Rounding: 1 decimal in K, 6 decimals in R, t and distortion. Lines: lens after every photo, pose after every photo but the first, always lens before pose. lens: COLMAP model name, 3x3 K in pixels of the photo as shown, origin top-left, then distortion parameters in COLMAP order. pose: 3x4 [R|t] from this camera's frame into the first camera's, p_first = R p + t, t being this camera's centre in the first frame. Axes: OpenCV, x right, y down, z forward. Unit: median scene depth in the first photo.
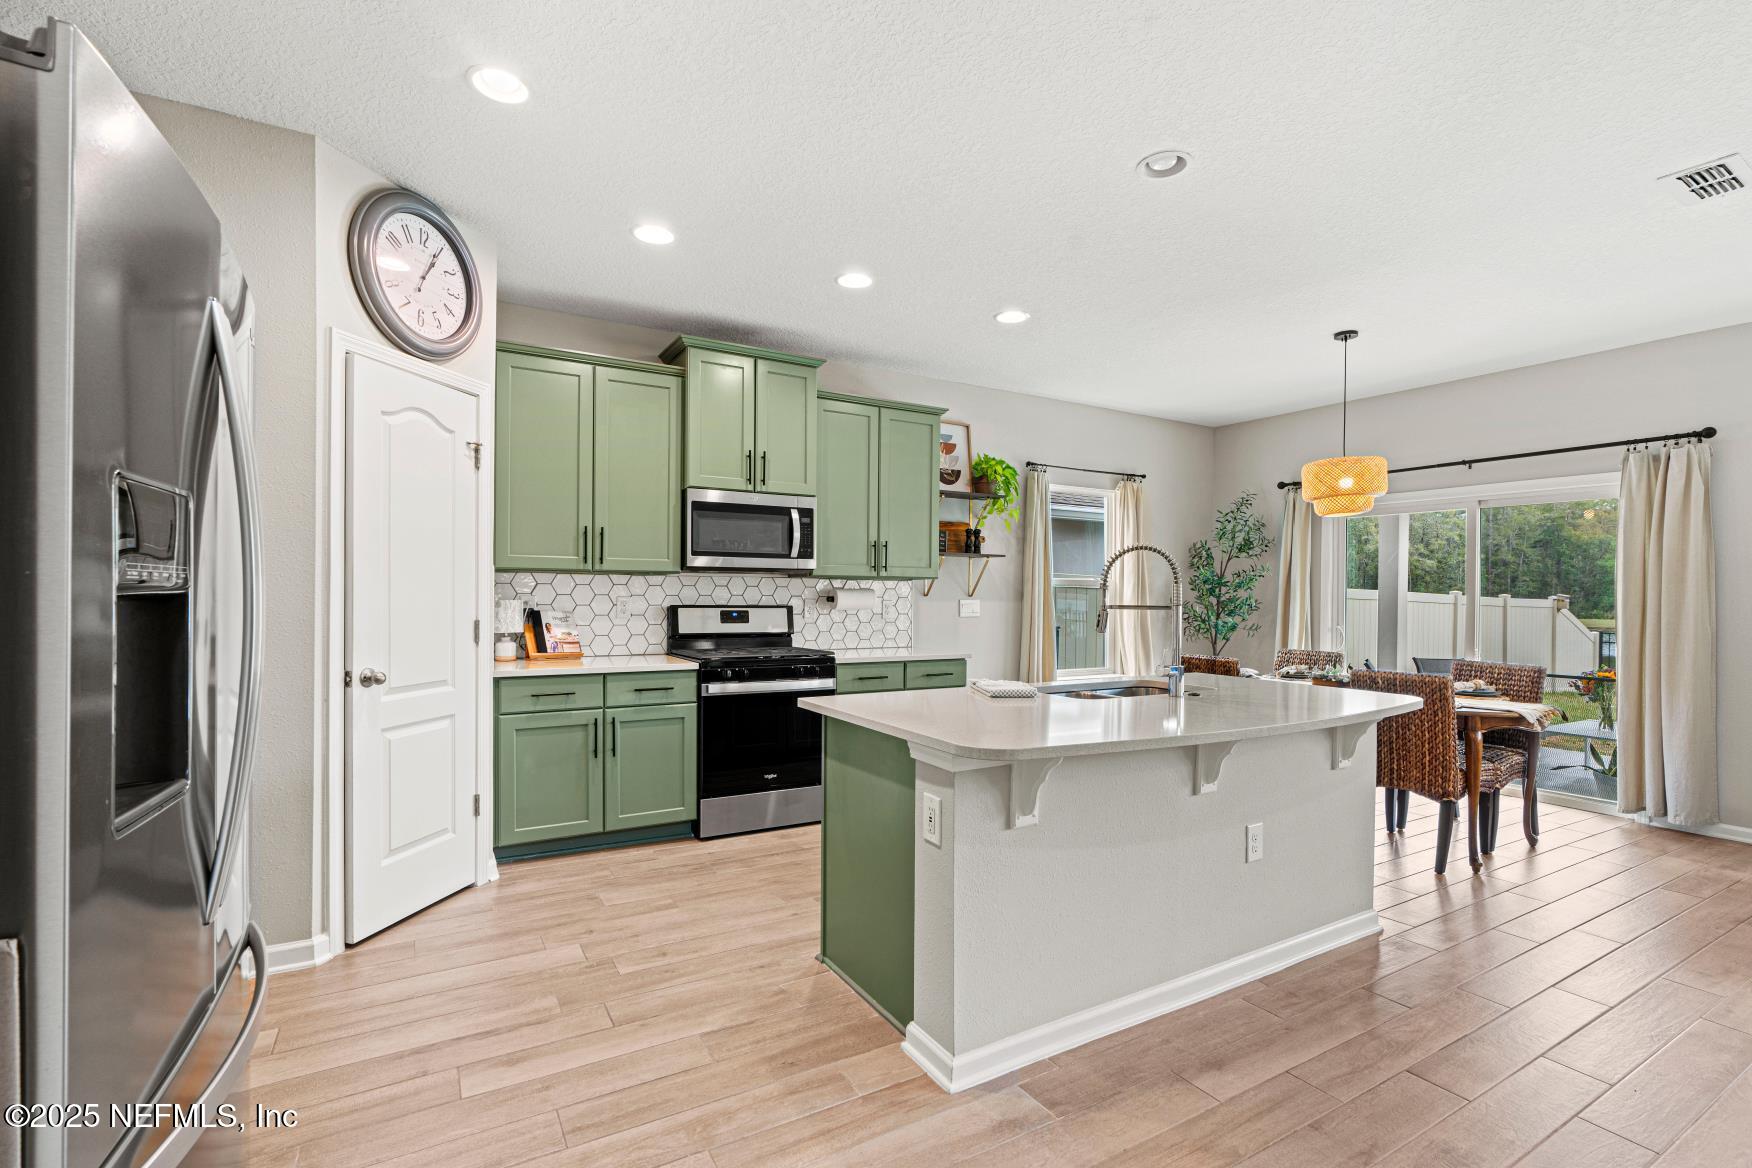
lens RADIAL K [[786.5, 0, 874.4], [0, 786.5, 601.2], [0, 0, 1]] dist [-0.010369, 0.004150]
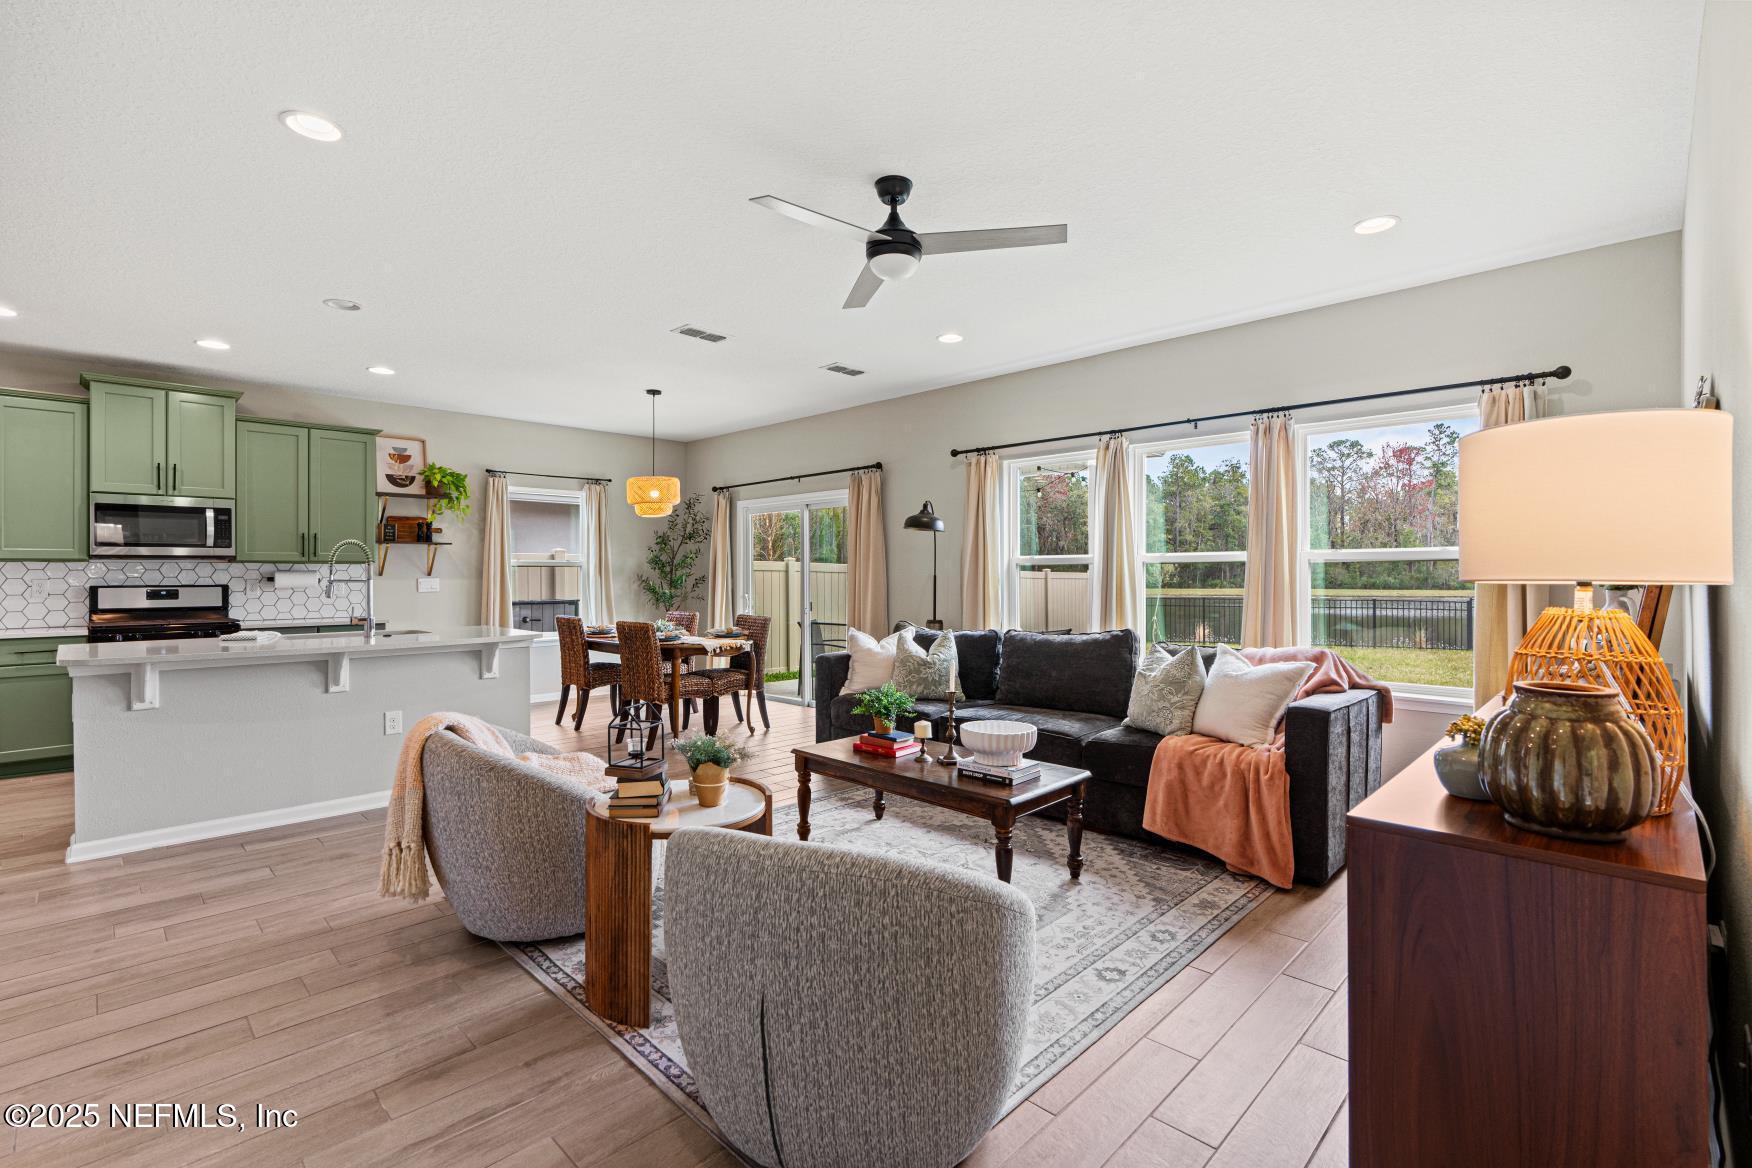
lens RADIAL K [[786.5, 0, 869.6], [0, 786.5, 569.1], [0, 0, 1]] dist [-0.010369, 0.004150]
pose [[0.965881, -0.011148, 0.258748, 0.592083], [0.015168, 0.999793, -0.013545, 0.013441], [-0.258543, 0.017007, 0.965850, -0.490016]]
